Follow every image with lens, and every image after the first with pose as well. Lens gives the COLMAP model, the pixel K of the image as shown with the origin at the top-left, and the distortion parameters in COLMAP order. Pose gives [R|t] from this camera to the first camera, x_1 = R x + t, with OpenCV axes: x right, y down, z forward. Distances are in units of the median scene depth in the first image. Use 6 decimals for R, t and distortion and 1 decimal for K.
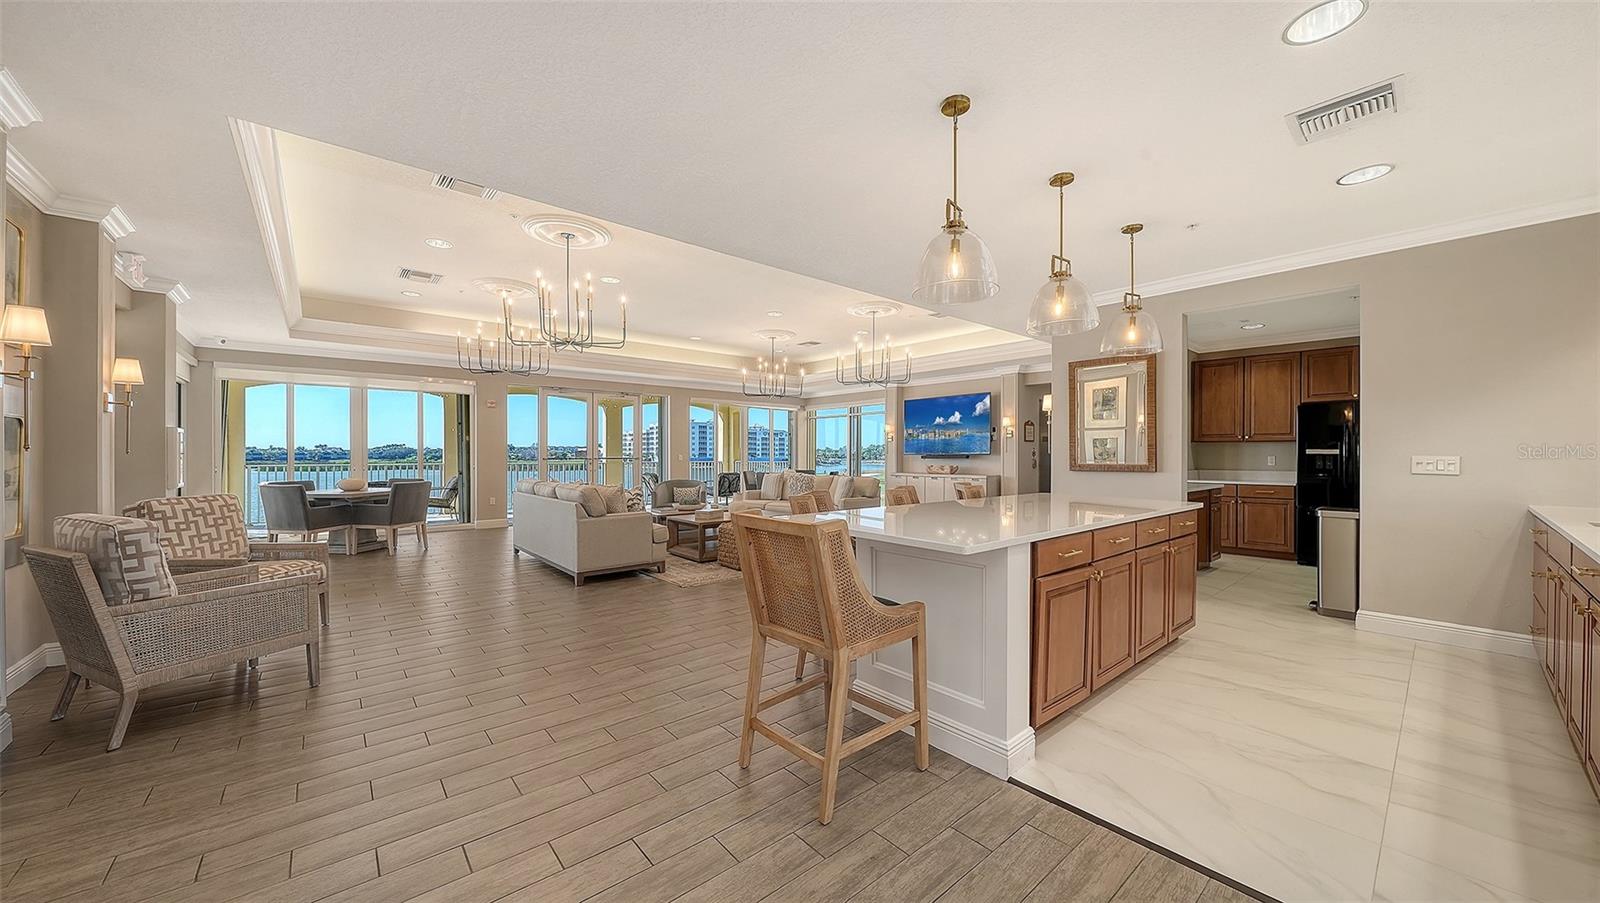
lens RADIAL K [[567.0, 0, 792.2], [0, 567.0, 453.0], [0, 0, 1]] dist [-0.020682, 0.000609]
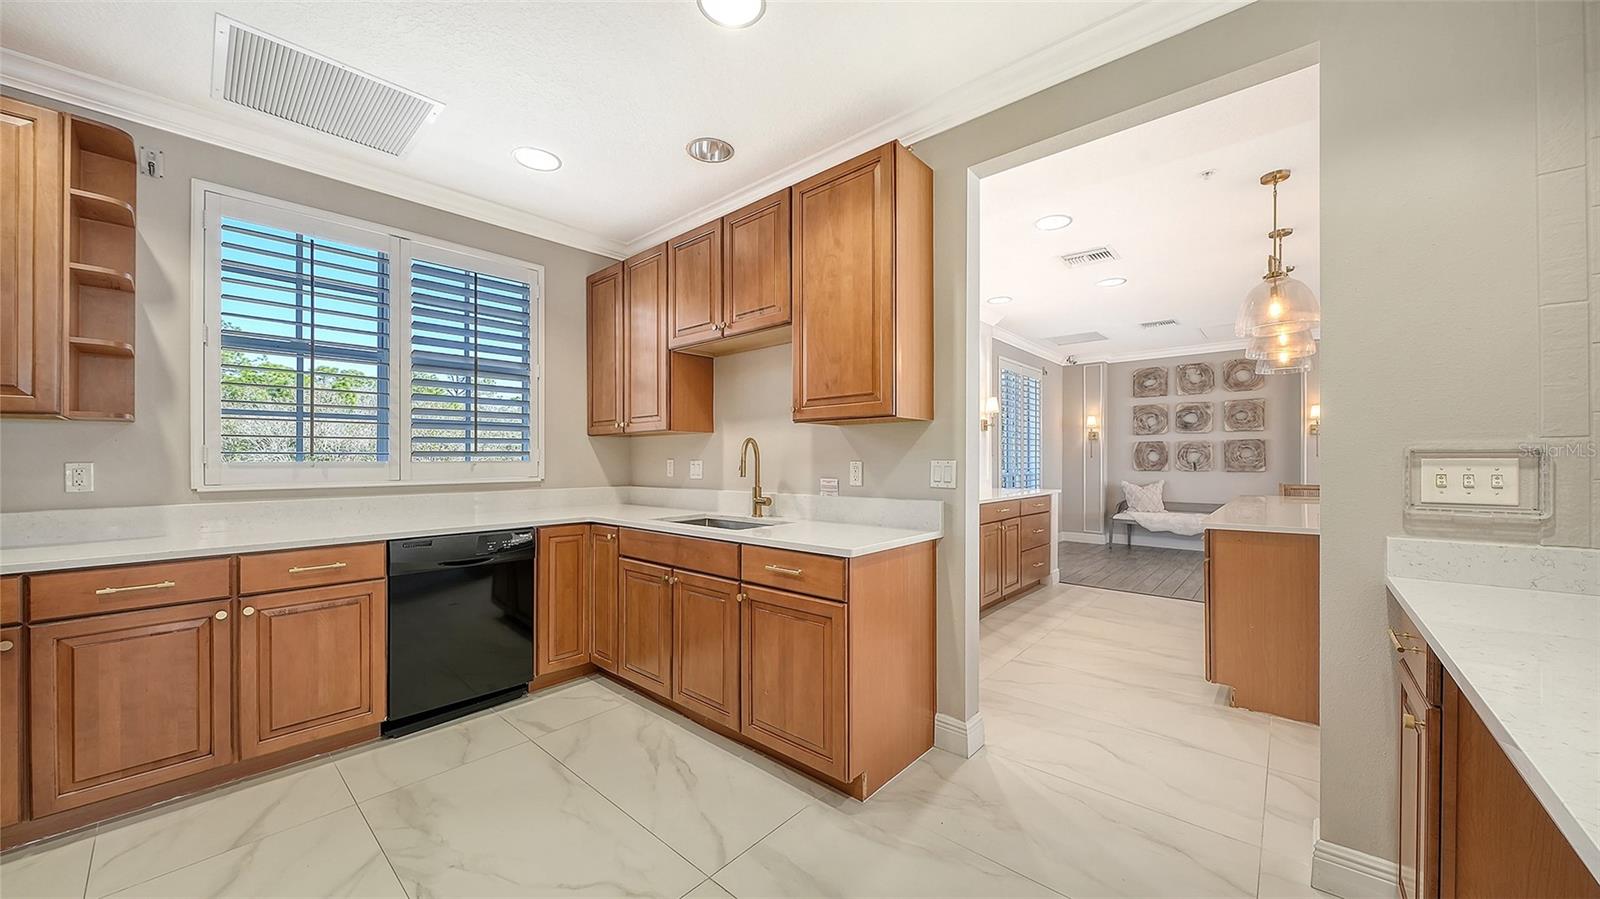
lens RADIAL K [[547.9, 0, 795.2], [0, 547.9, 454.3], [0, 0, 1]] dist [-0.019288, 0.000110]
pose [[-0.991723, -0.001204, -0.128387, 2.263615], [-0.000685, 0.999991, -0.004089, -0.012319], [0.128391, -0.003967, -0.991716, 2.735894]]
